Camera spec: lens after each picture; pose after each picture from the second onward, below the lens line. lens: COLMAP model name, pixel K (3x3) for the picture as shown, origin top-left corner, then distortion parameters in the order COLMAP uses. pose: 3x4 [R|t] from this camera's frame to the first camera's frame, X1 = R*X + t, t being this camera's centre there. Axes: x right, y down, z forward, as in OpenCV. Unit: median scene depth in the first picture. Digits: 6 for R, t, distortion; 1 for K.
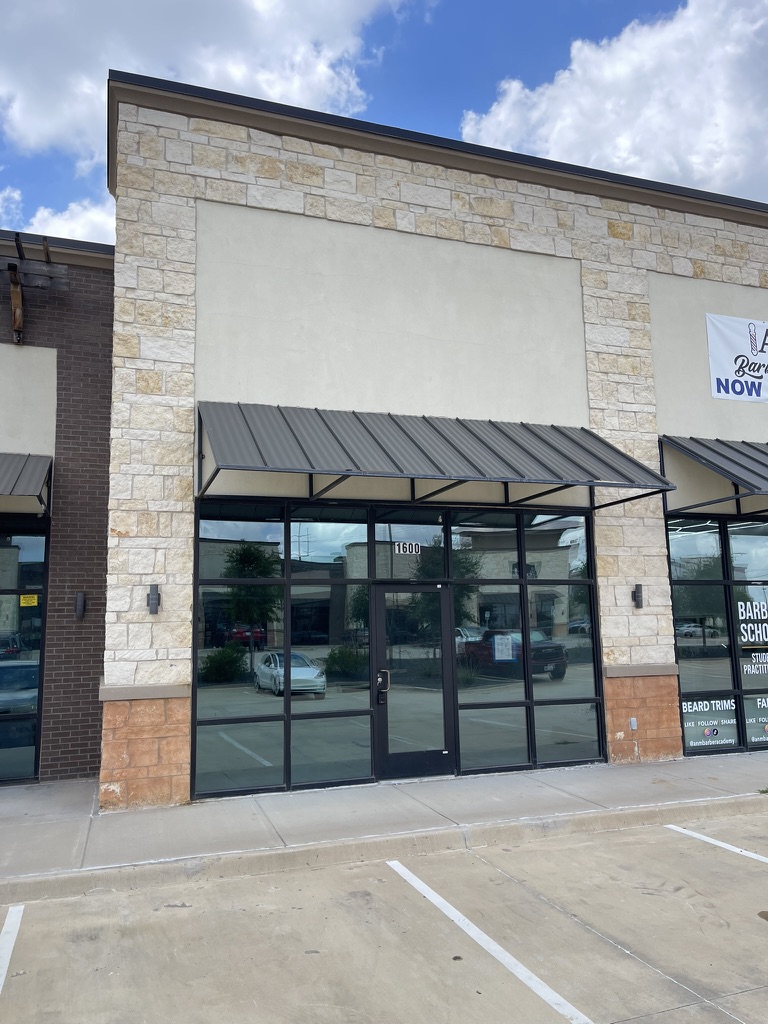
lens RADIAL K [[773.4, 0, 384.5], [0, 773.4, 518.0], [0, 0, 1]] dist [0.044101, -0.035481]
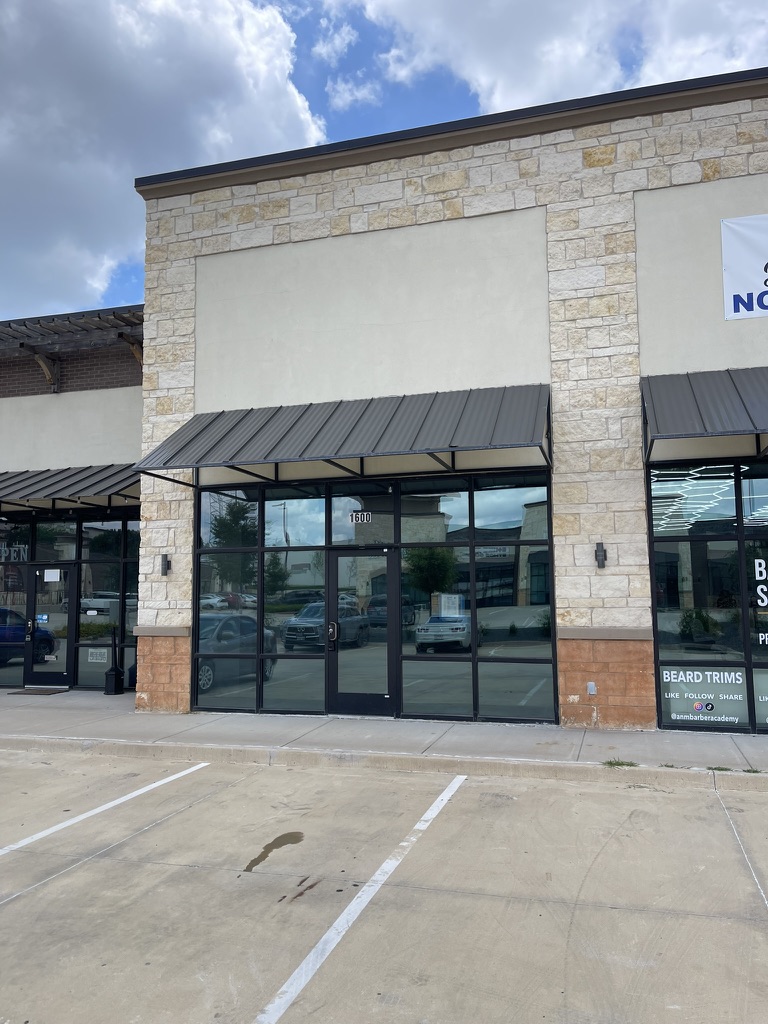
lens RADIAL K [[773.4, 0, 385.2], [0, 773.4, 518.4], [0, 0, 1]] dist [0.044101, -0.035481]
pose [[0.812933, -0.044839, -0.580628, 0.698143], [0.074187, 0.996882, 0.026886, 0.012171], [0.577612, -0.064931, 0.813725, 0.092863]]
